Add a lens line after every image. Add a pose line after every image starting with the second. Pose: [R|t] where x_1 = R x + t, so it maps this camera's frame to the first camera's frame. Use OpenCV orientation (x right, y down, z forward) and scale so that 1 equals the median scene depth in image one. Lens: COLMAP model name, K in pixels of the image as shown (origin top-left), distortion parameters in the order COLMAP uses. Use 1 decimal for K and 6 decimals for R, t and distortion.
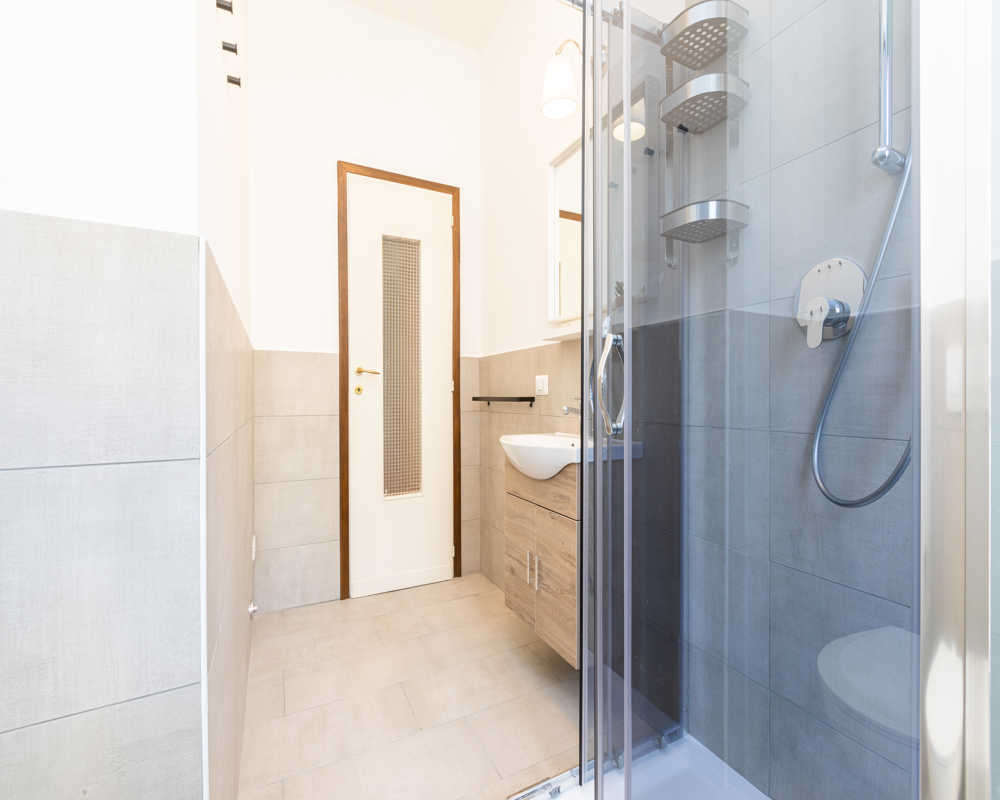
lens RADIAL K [[446.6, 0, 502.5], [0, 446.6, 399.2], [0, 0, 1]] dist [-0.000510, 0.001414]
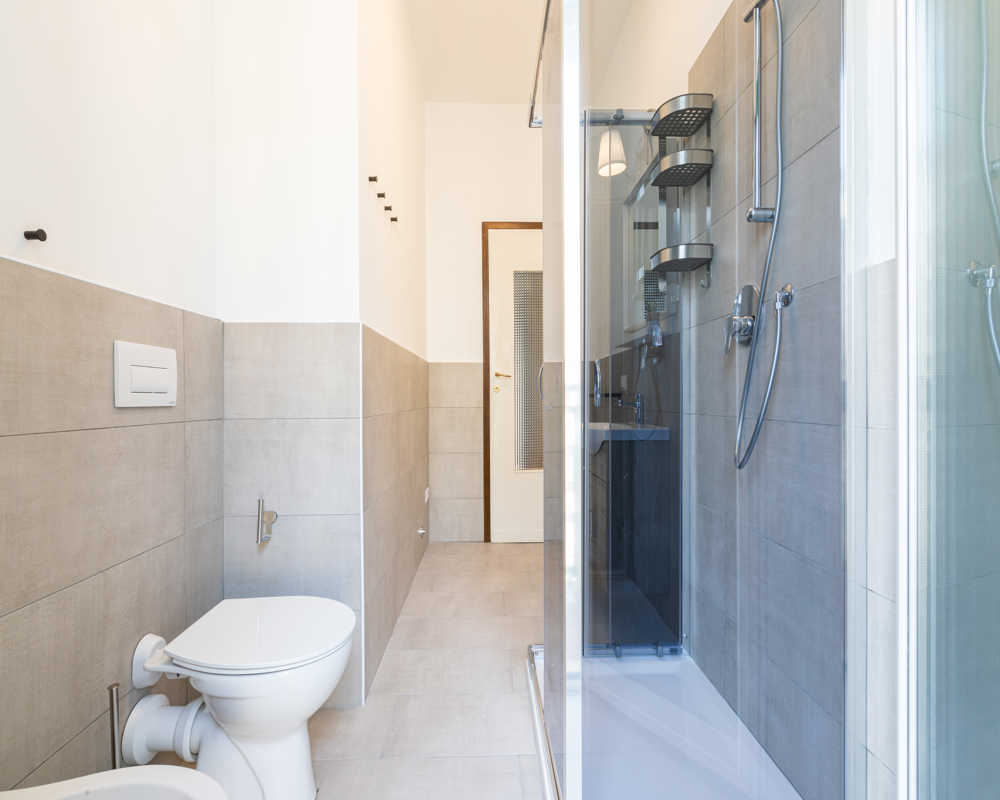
lens RADIAL K [[446.6, 0, 498.1], [0, 446.6, 399.2], [0, 0, 1]] dist [-0.000510, 0.001414]
pose [[0.901021, -0.000809, -0.433775, 0.271225], [0.001484, 0.999998, 0.001217, 0.008587], [0.433773, -0.001741, 0.901021, -0.216602]]
